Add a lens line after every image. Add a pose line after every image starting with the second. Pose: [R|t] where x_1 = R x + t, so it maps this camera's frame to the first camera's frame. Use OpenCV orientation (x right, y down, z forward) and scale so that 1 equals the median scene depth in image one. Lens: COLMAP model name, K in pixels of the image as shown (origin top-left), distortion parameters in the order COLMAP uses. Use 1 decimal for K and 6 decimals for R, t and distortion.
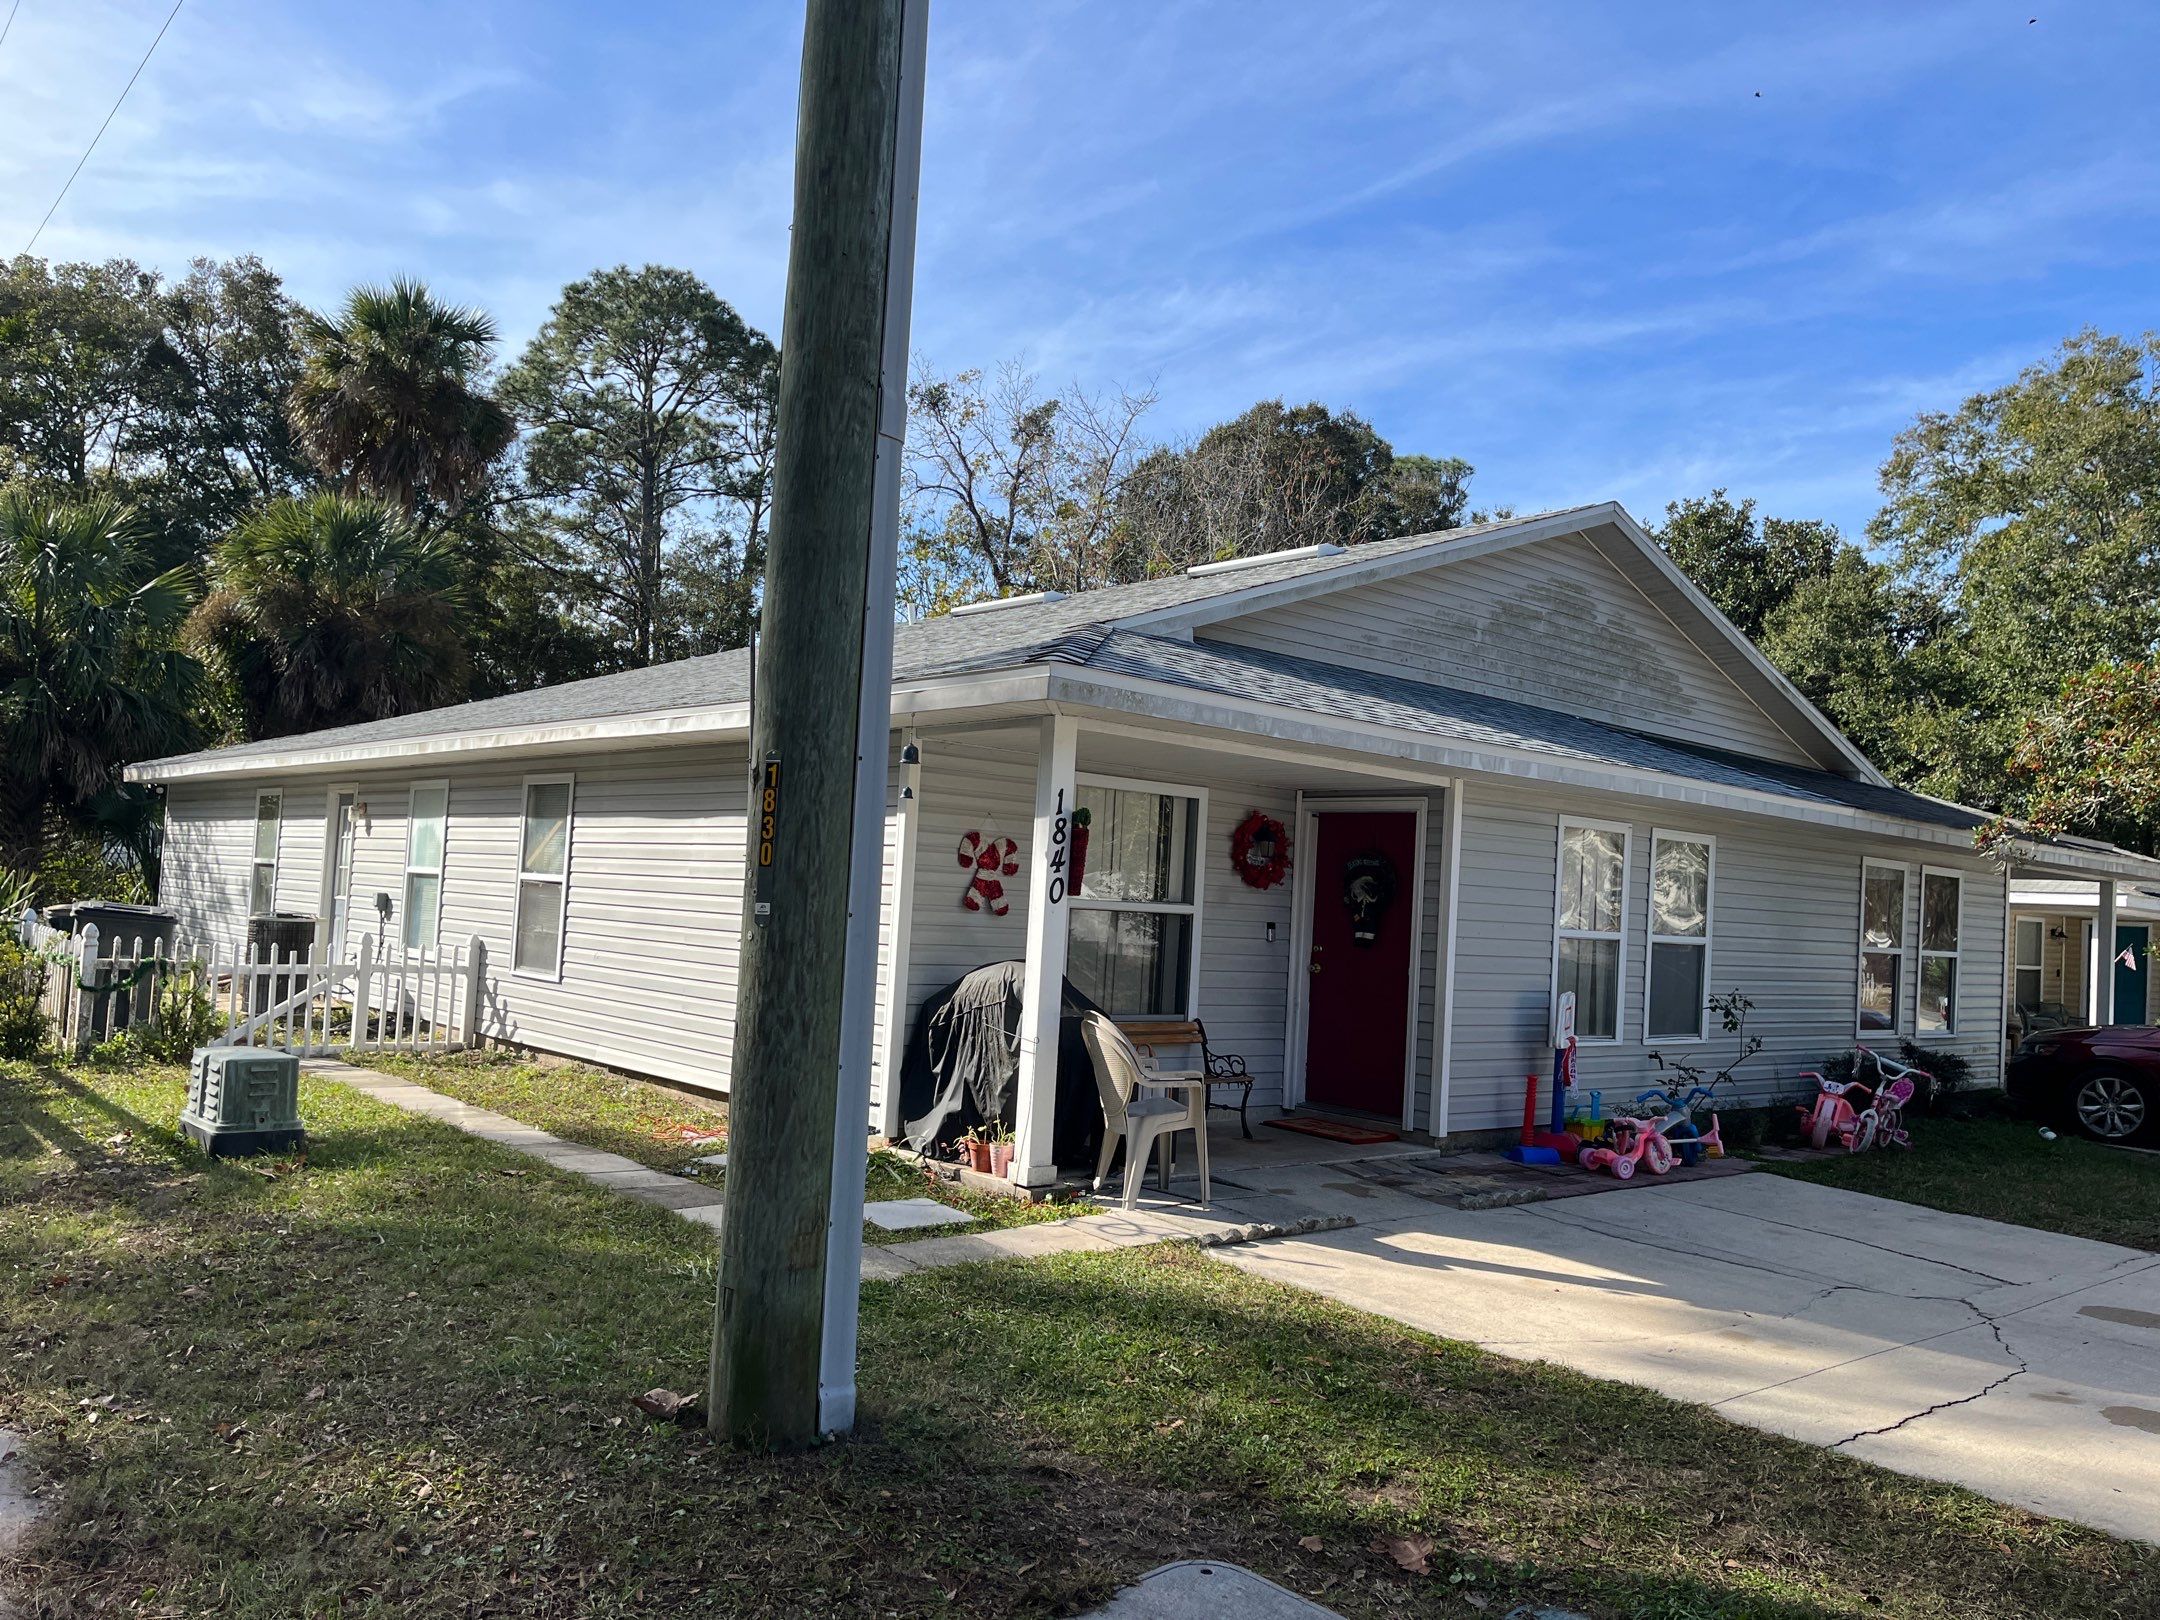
lens RADIAL K [[1625.7, 0, 1081.5], [0, 1625.7, 827.9], [0, 0, 1]] dist [0.009764, -0.012234]
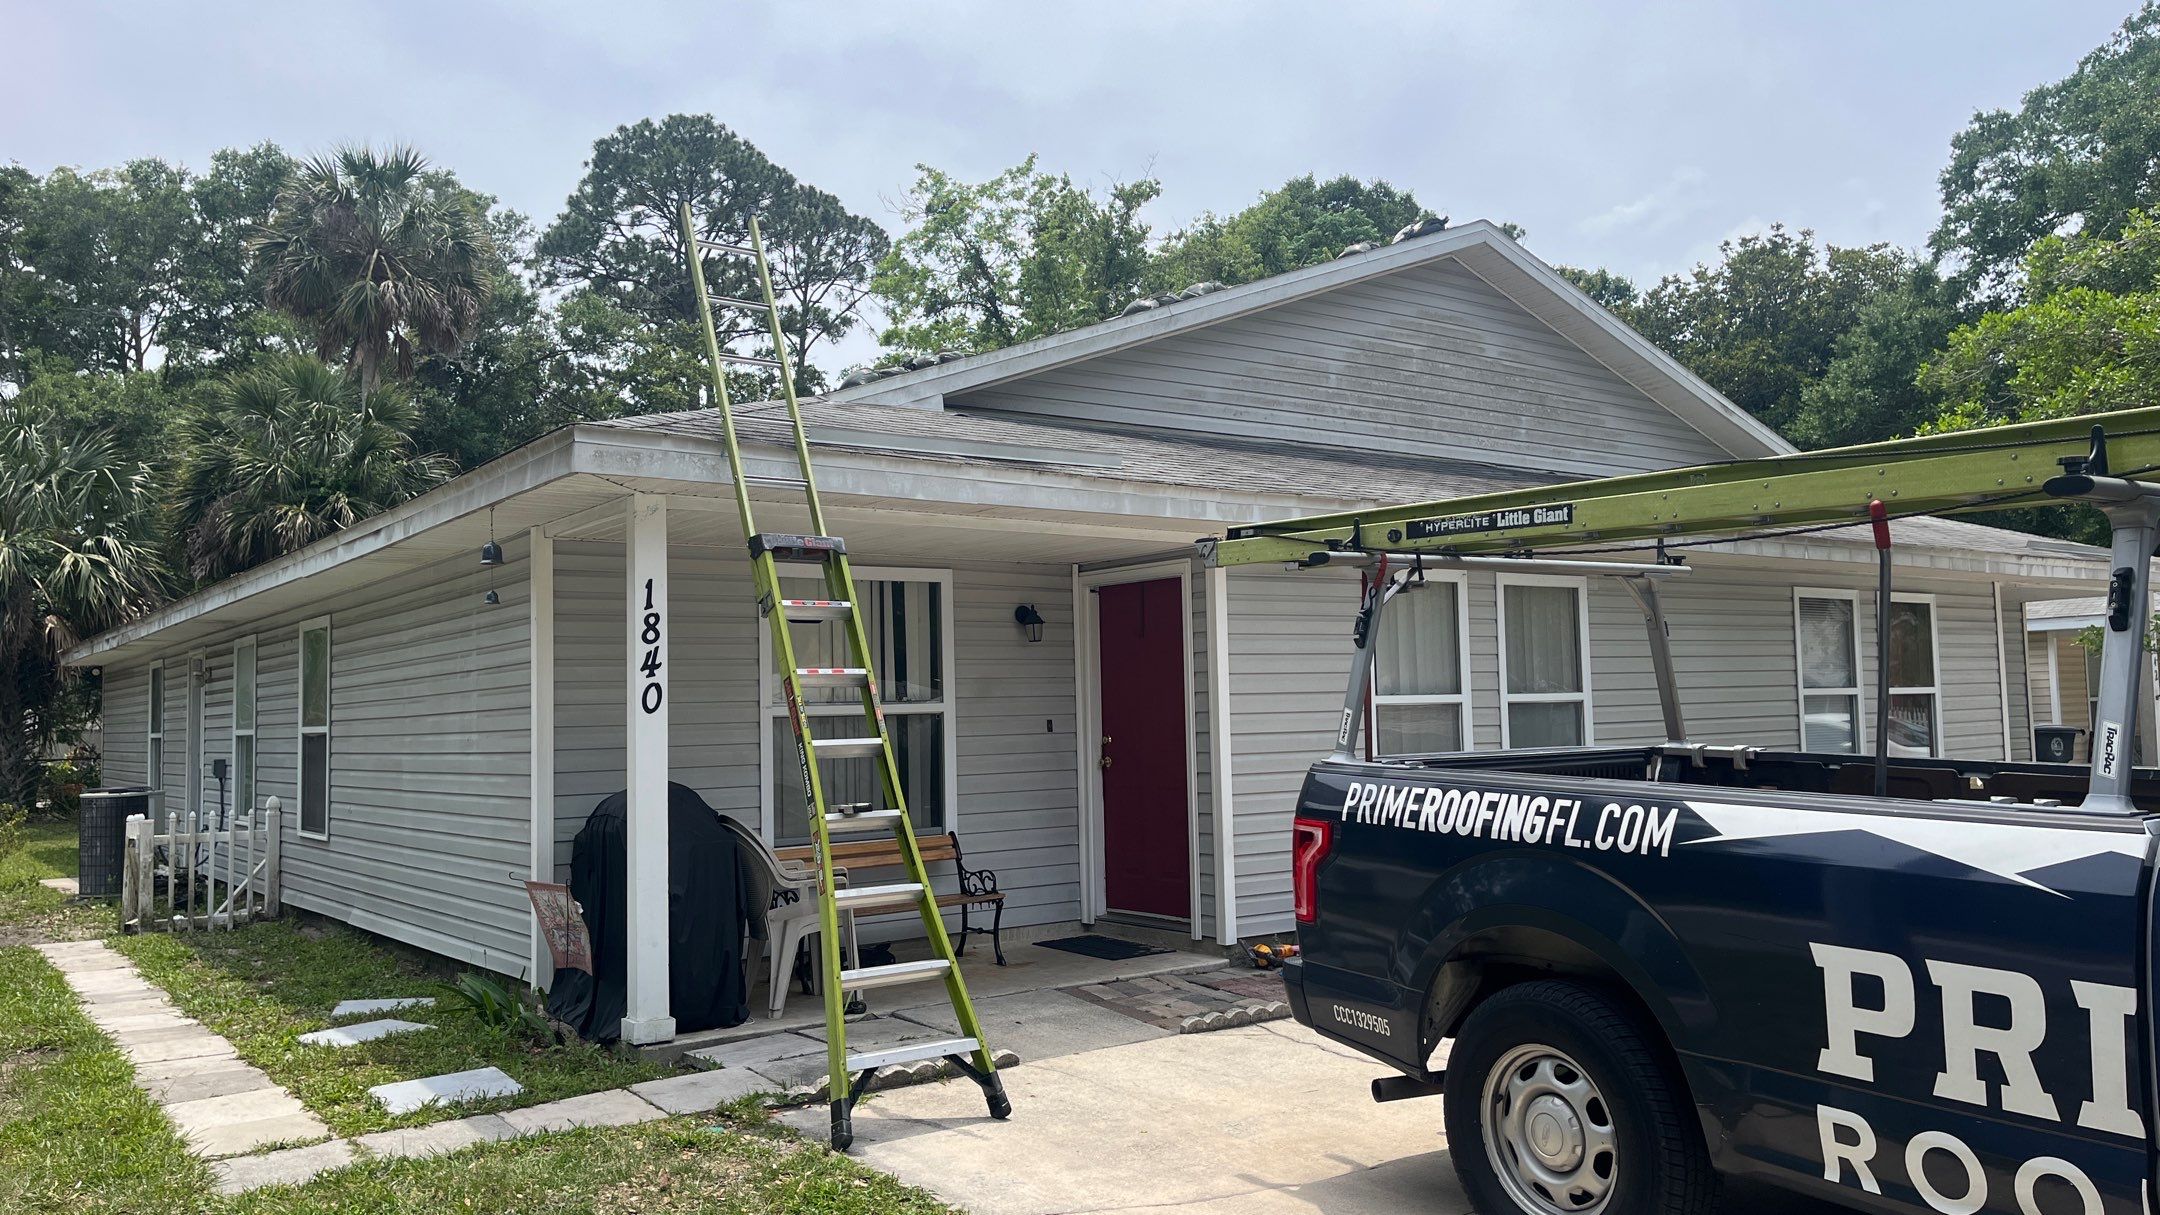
lens RADIAL K [[1635.3, 0, 1075.8], [0, 1635.3, 598.4], [0, 0, 1]] dist [0.011045, 0.011104]
pose [[0.993442, -0.085226, -0.076225, 0.149874], [0.083193, 0.996098, -0.029464, 0.016321], [0.078439, 0.022930, 0.996655, 0.081651]]
